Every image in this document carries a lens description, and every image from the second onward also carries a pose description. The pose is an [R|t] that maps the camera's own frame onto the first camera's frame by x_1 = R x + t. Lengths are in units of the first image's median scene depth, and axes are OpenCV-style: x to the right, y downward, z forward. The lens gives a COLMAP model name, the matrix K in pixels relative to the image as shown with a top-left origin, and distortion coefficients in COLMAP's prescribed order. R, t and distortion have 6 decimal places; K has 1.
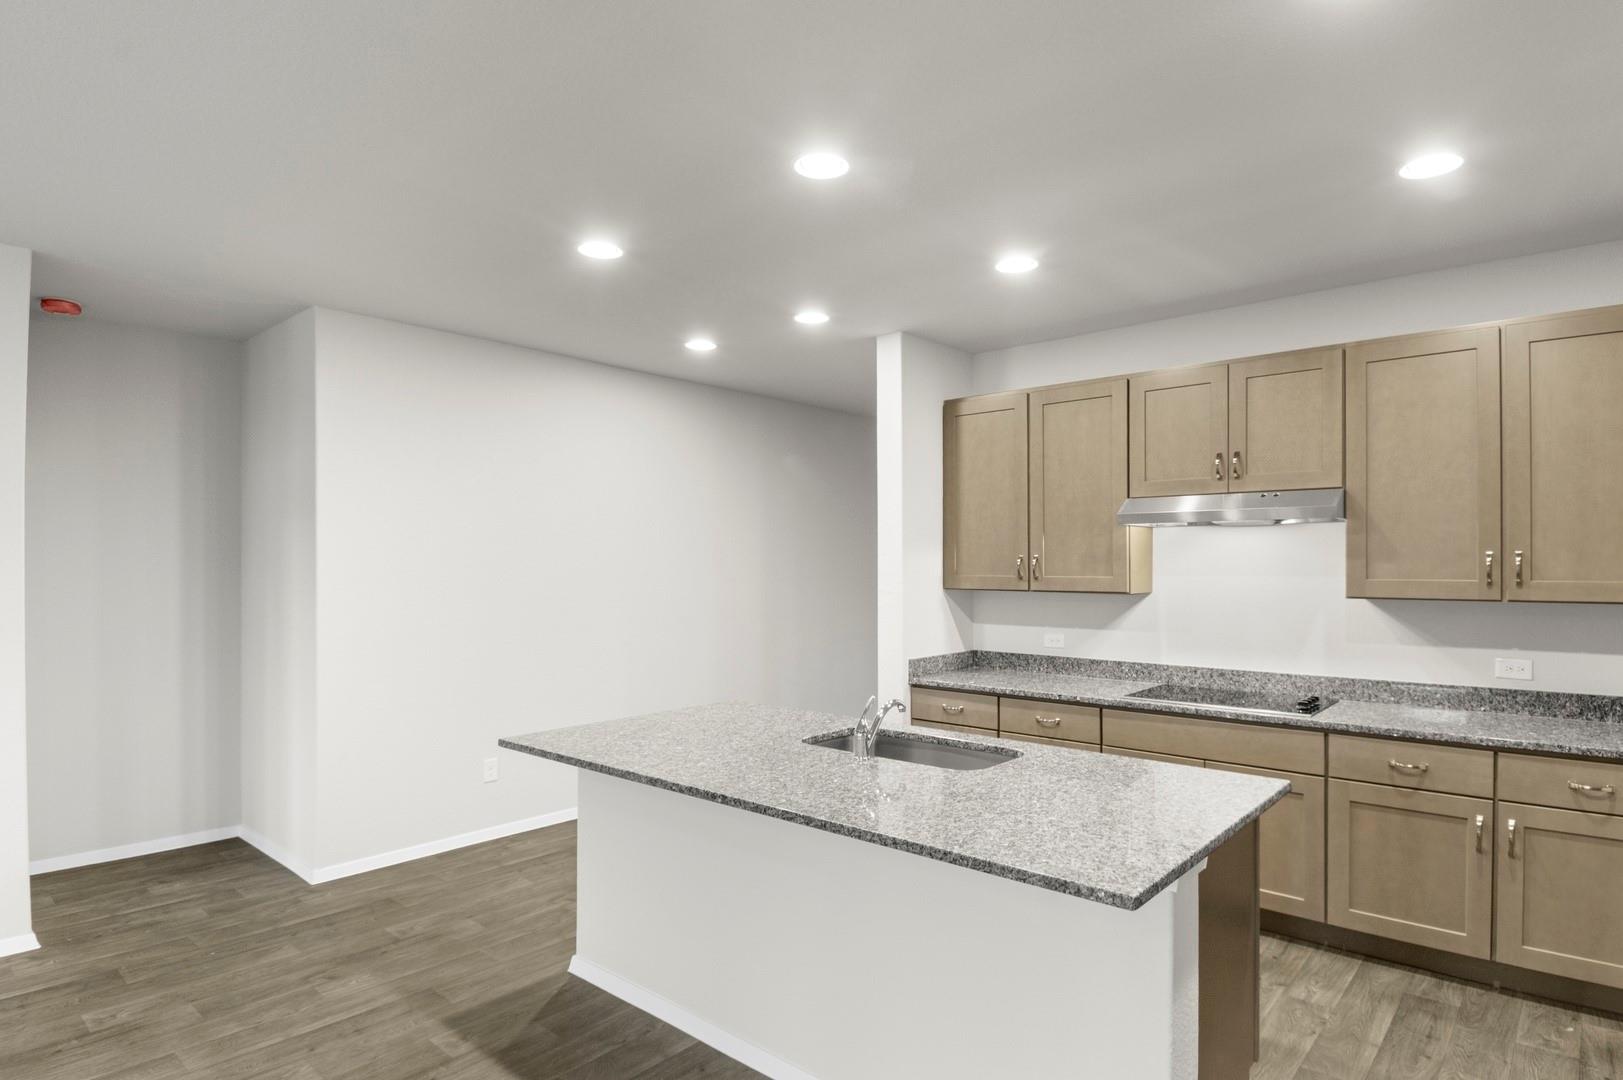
lens RADIAL K [[873.4, 0, 839.2], [0, 873.4, 567.9], [0, 0, 1]] dist [0.038193, -0.042623]
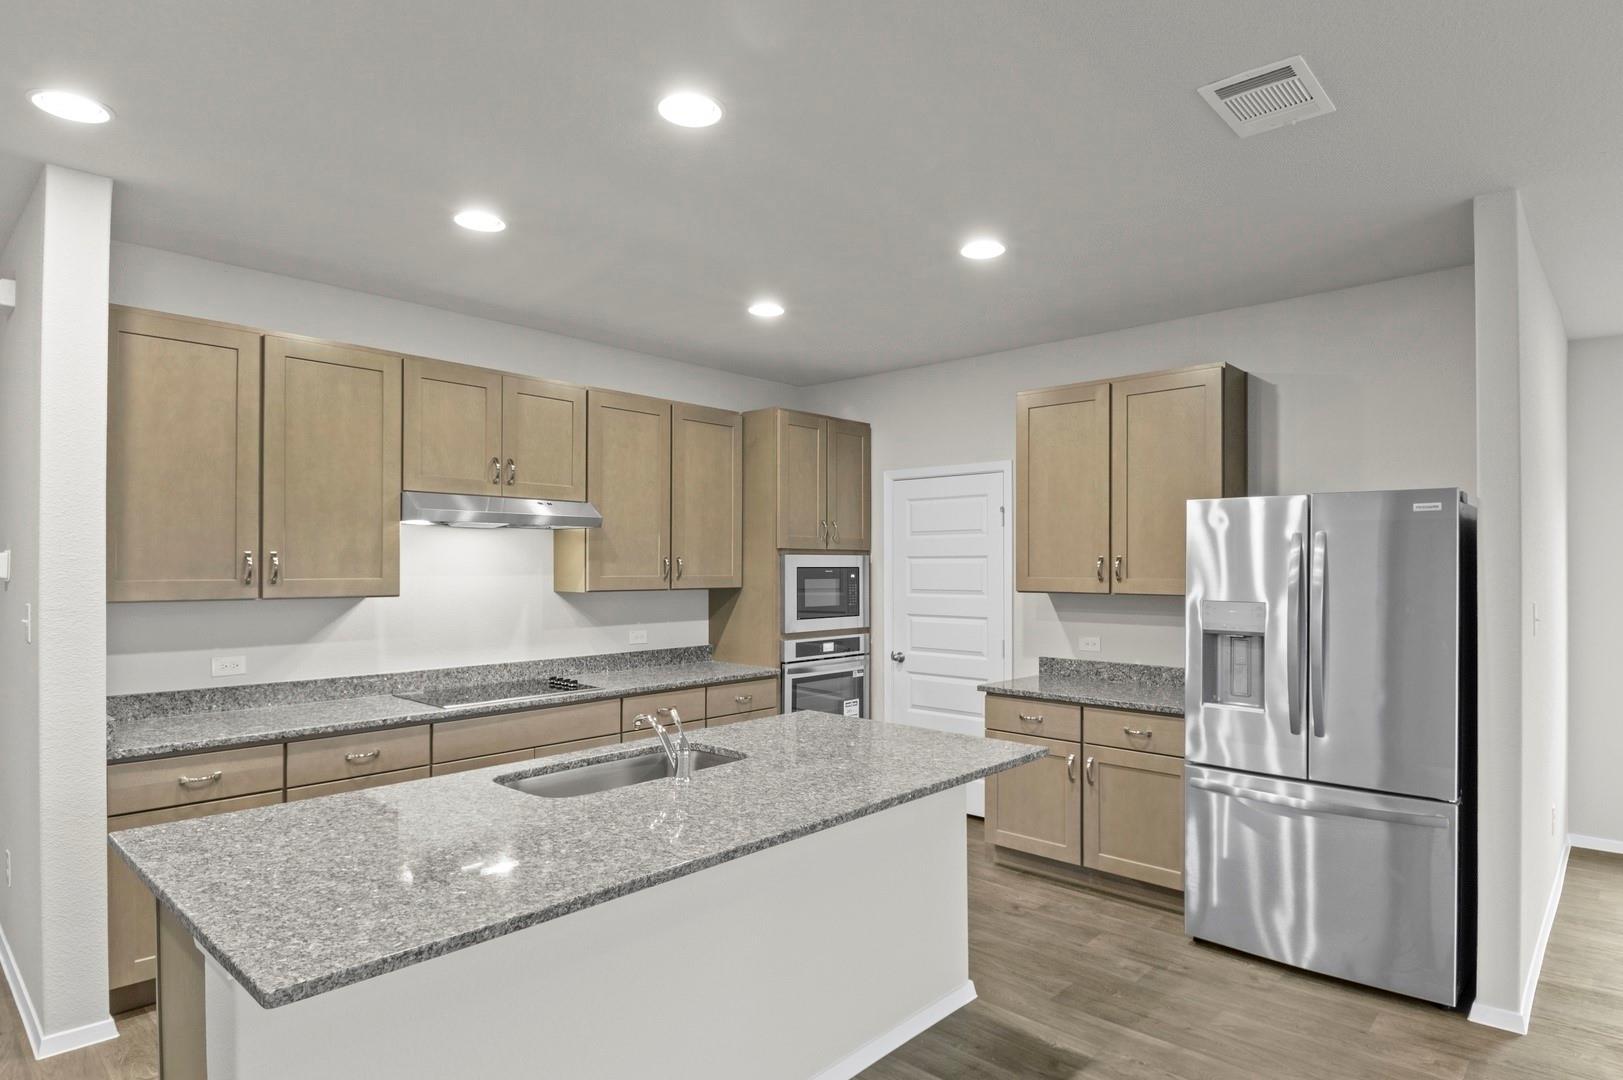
lens RADIAL K [[892.9, 0, 843.5], [0, 892.9, 562.7], [0, 0, 1]] dist [0.039159, -0.048099]
pose [[0.018785, 0.004540, 0.999813, -0.578136], [0.002981, 0.999985, -0.004597, 0.000404], [-0.999819, 0.003067, 0.018771, 0.523794]]
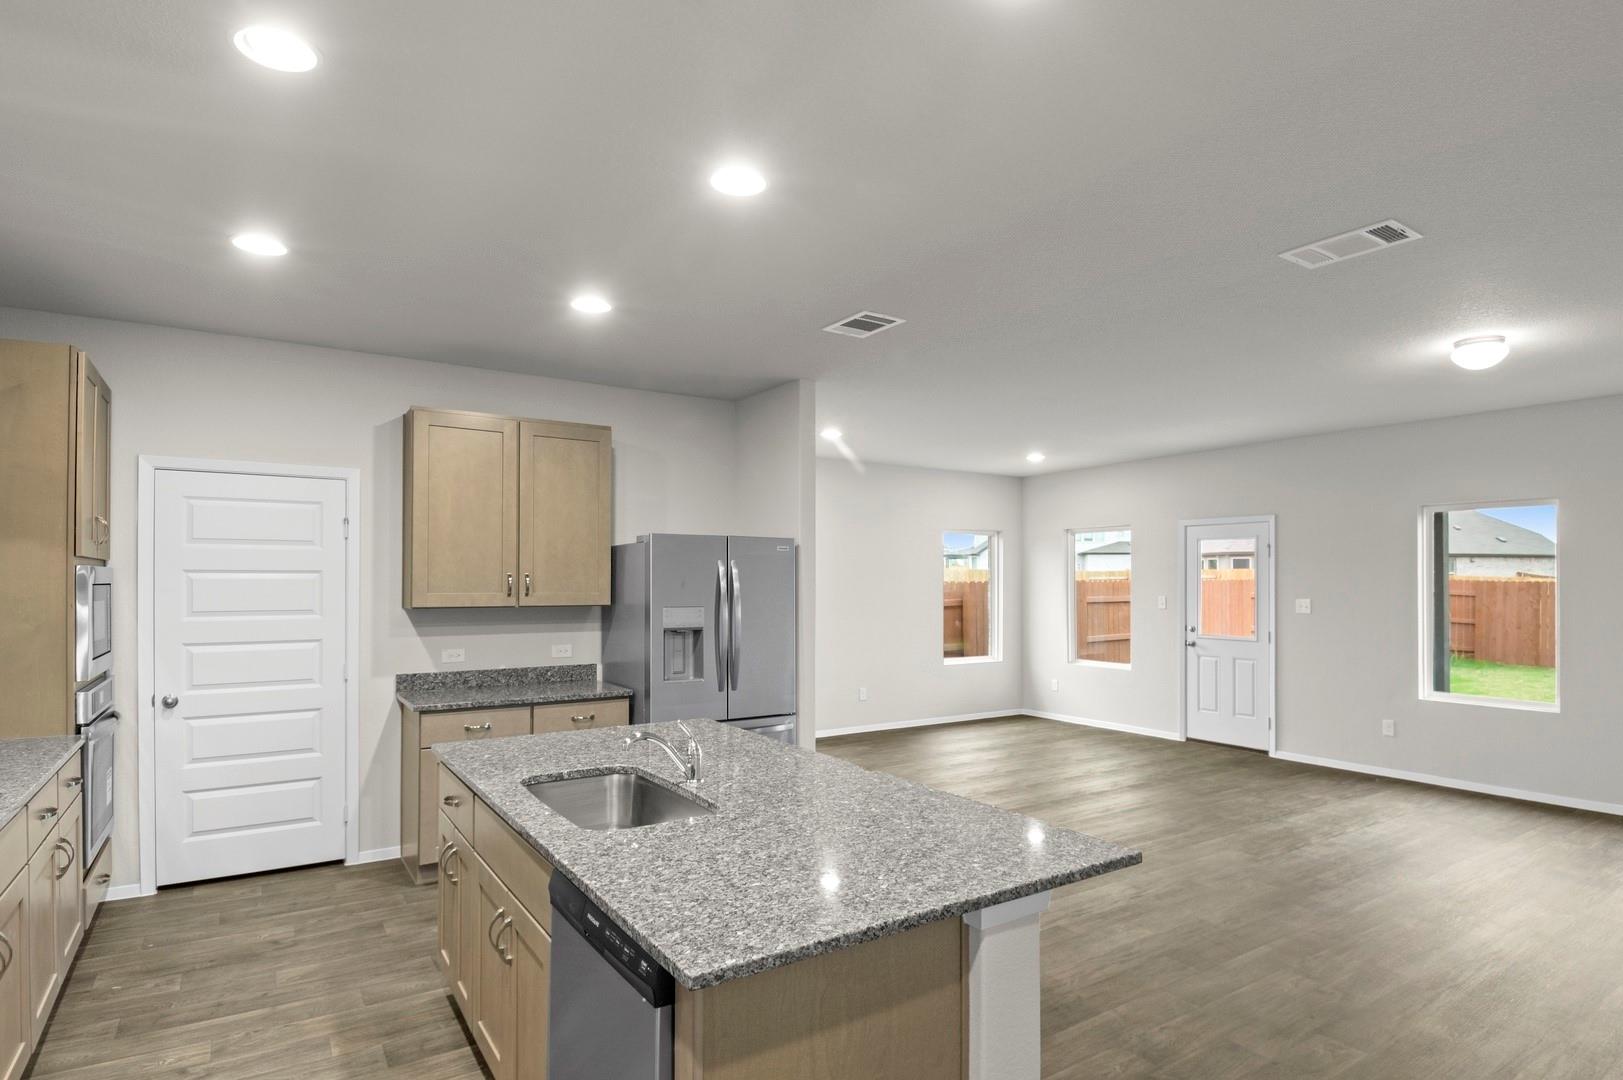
lens RADIAL K [[866.4, 0, 837.2], [0, 866.4, 581.0], [0, 0, 1]] dist [0.035575, -0.045071]
pose [[-0.963920, 0.000639, 0.266190, -0.249046], [0.001476, 0.999995, 0.002941, -0.004009], [-0.266187, 0.003228, -0.963916, 1.215862]]
